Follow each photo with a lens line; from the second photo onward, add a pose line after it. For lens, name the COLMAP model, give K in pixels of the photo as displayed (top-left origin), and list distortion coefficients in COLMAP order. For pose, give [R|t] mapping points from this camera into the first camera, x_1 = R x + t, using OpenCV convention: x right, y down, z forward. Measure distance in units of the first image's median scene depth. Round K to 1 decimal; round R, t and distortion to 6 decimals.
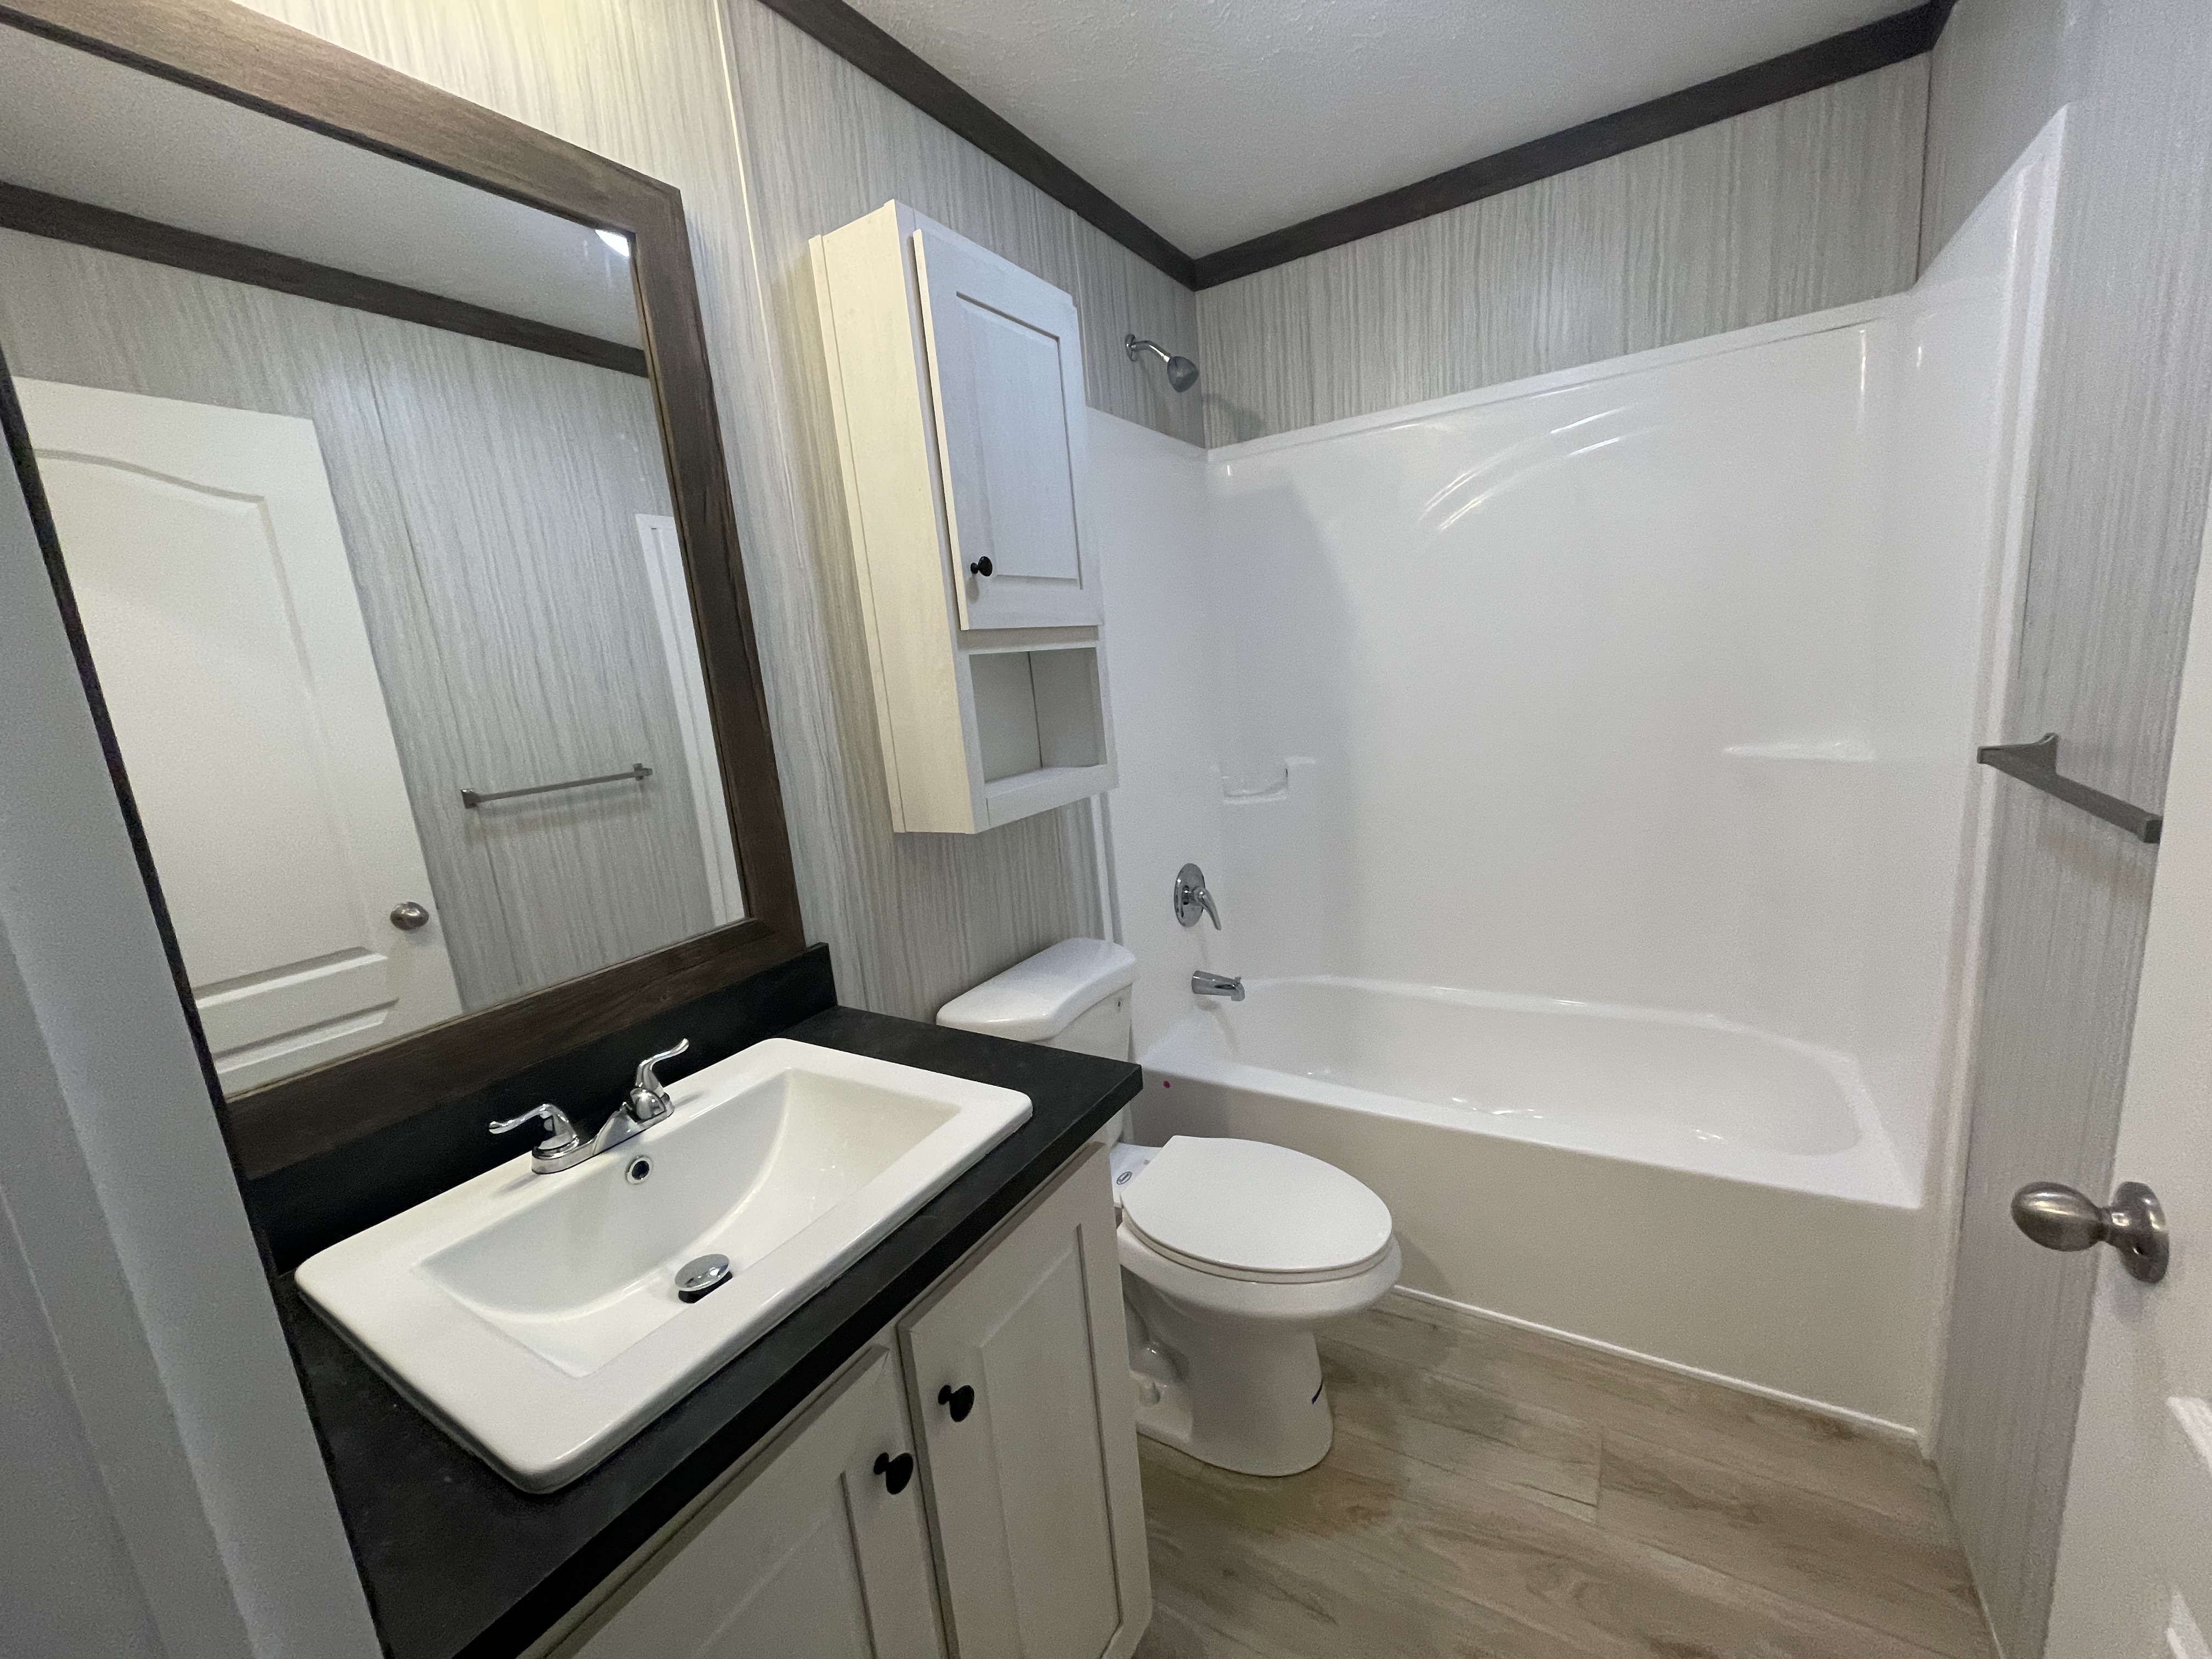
lens RADIAL K [[876.2, 0, 1106.0], [0, 876.2, 829.5], [0, 0, 1]] dist [0.000628, -0.000015]
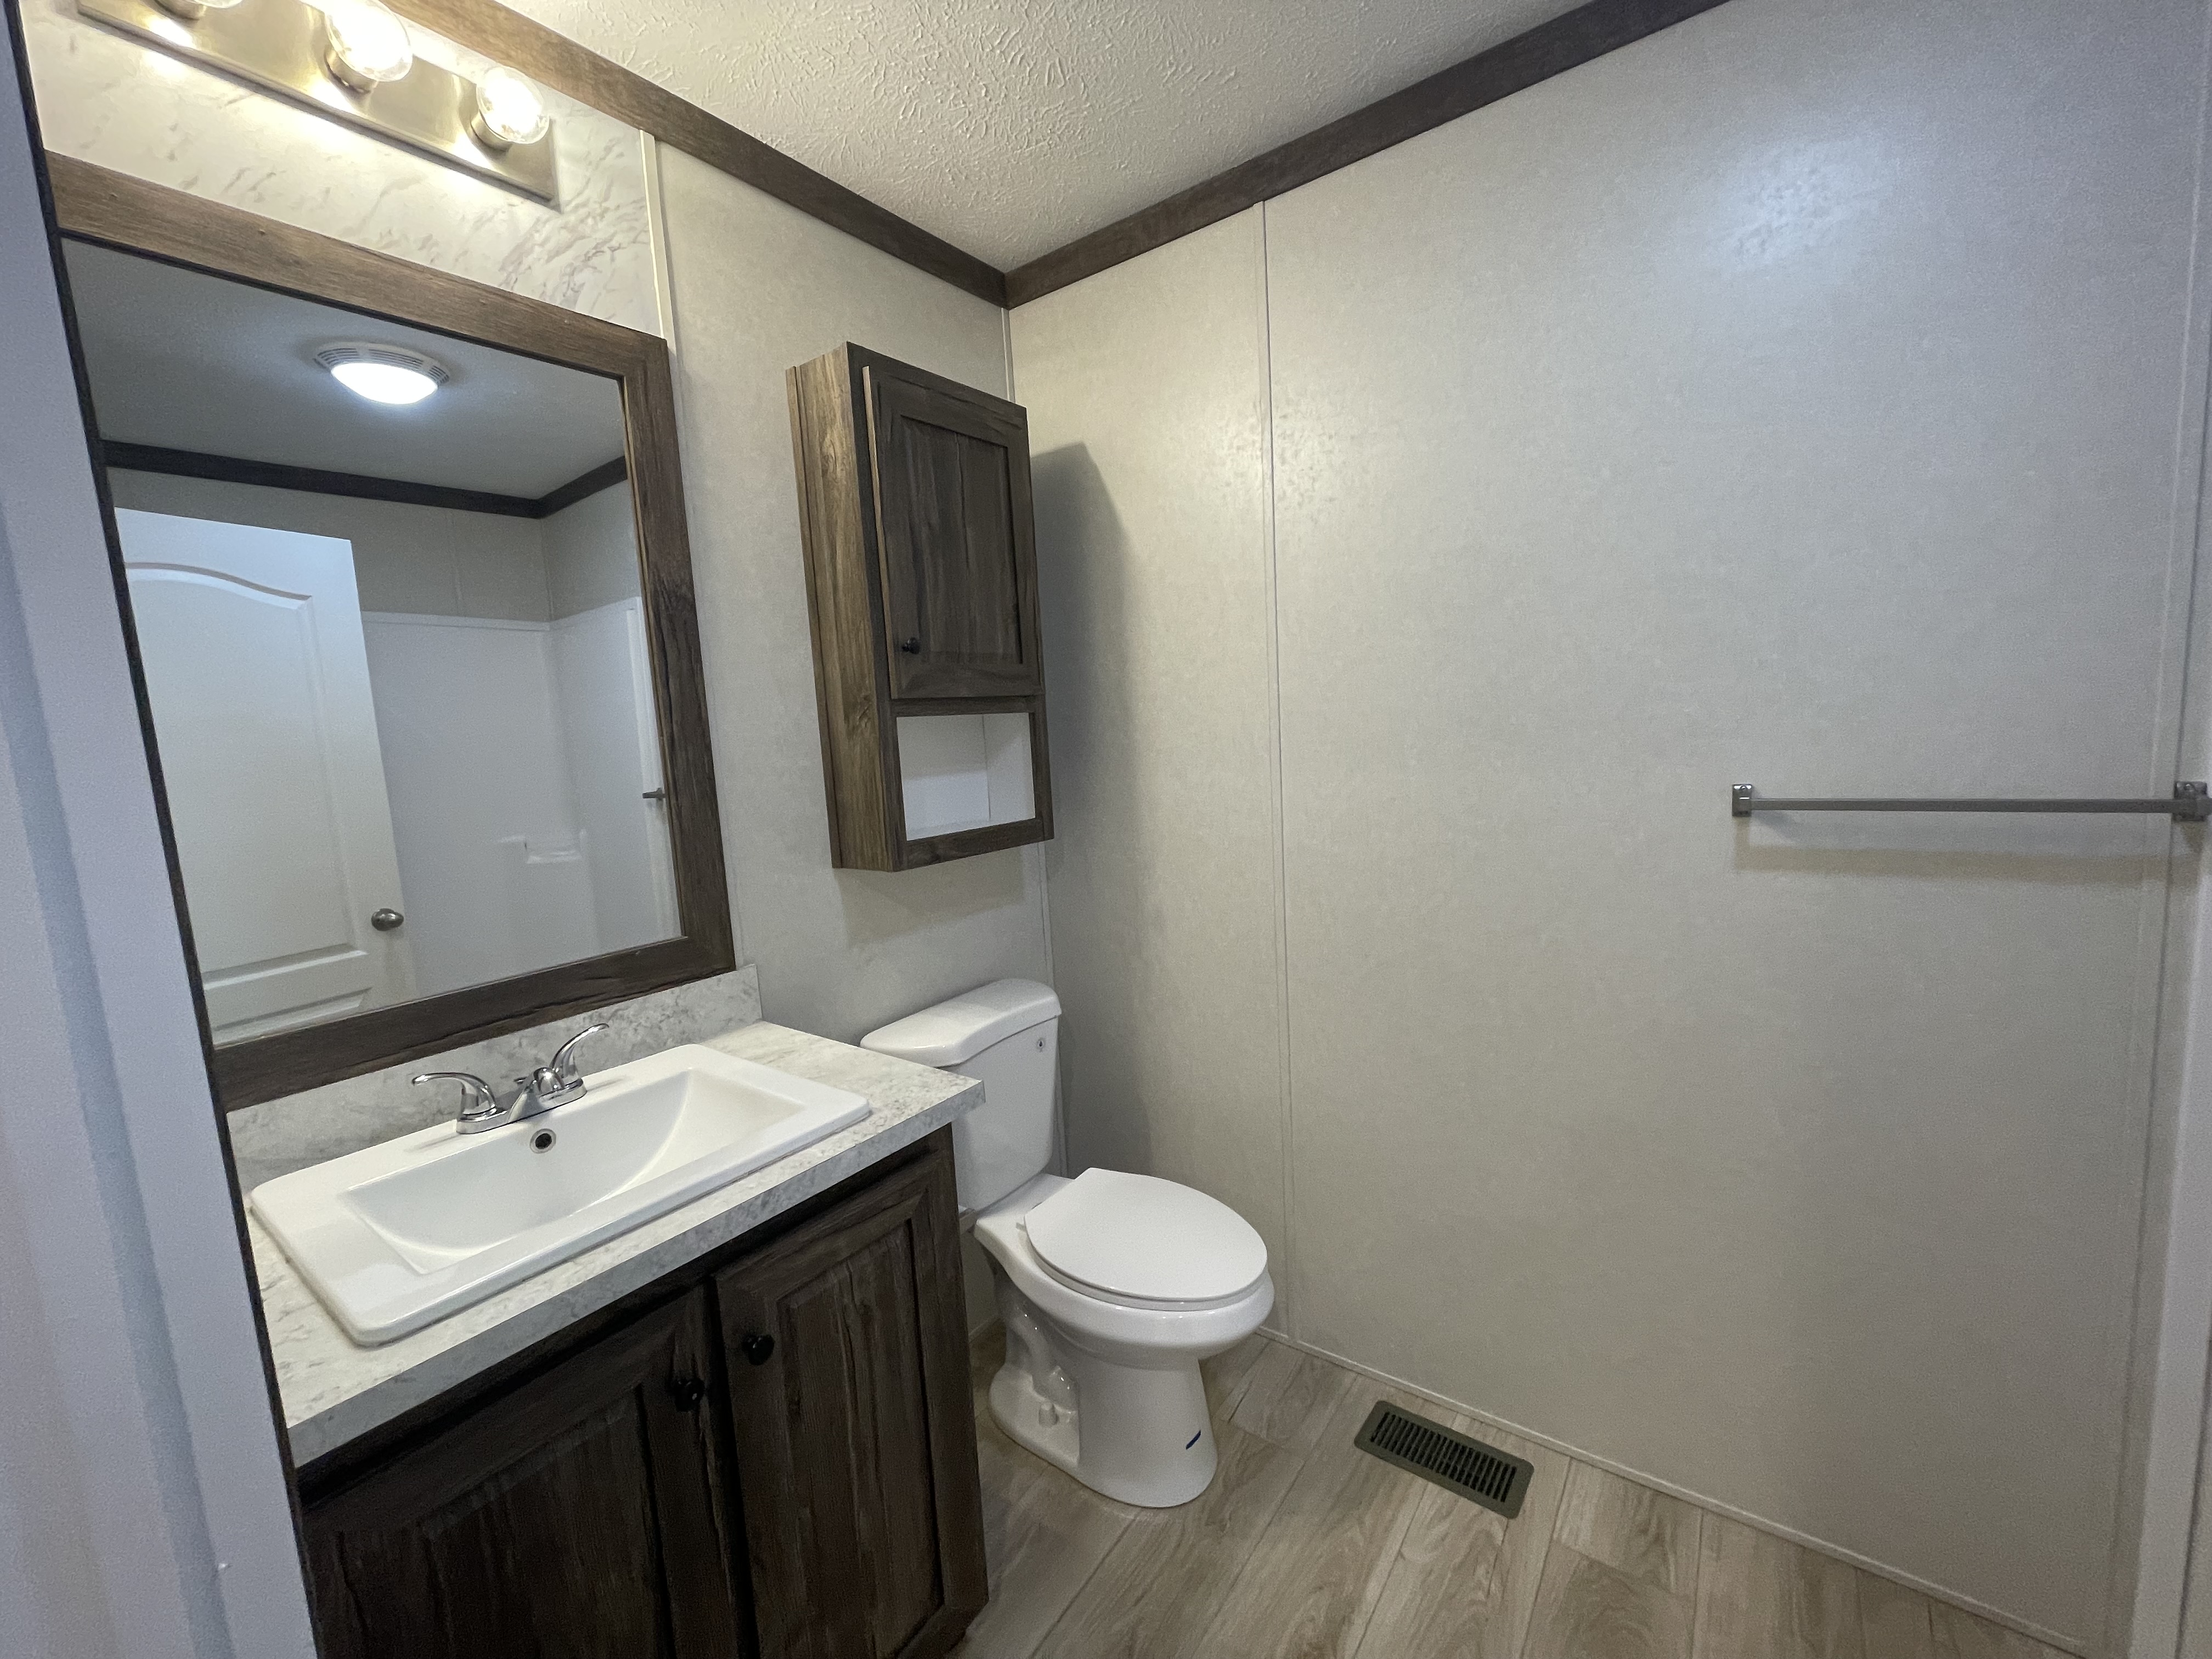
lens RADIAL K [[876.2, 0, 1106.0], [0, 876.2, 829.5], [0, 0, 1]] dist [0.000628, -0.000015]
pose [[0.996302, 0.037027, -0.077537, 0.302219], [-0.041920, 0.997167, -0.062448, 0.006810], [0.075006, 0.065467, 0.995032, -0.157206]]
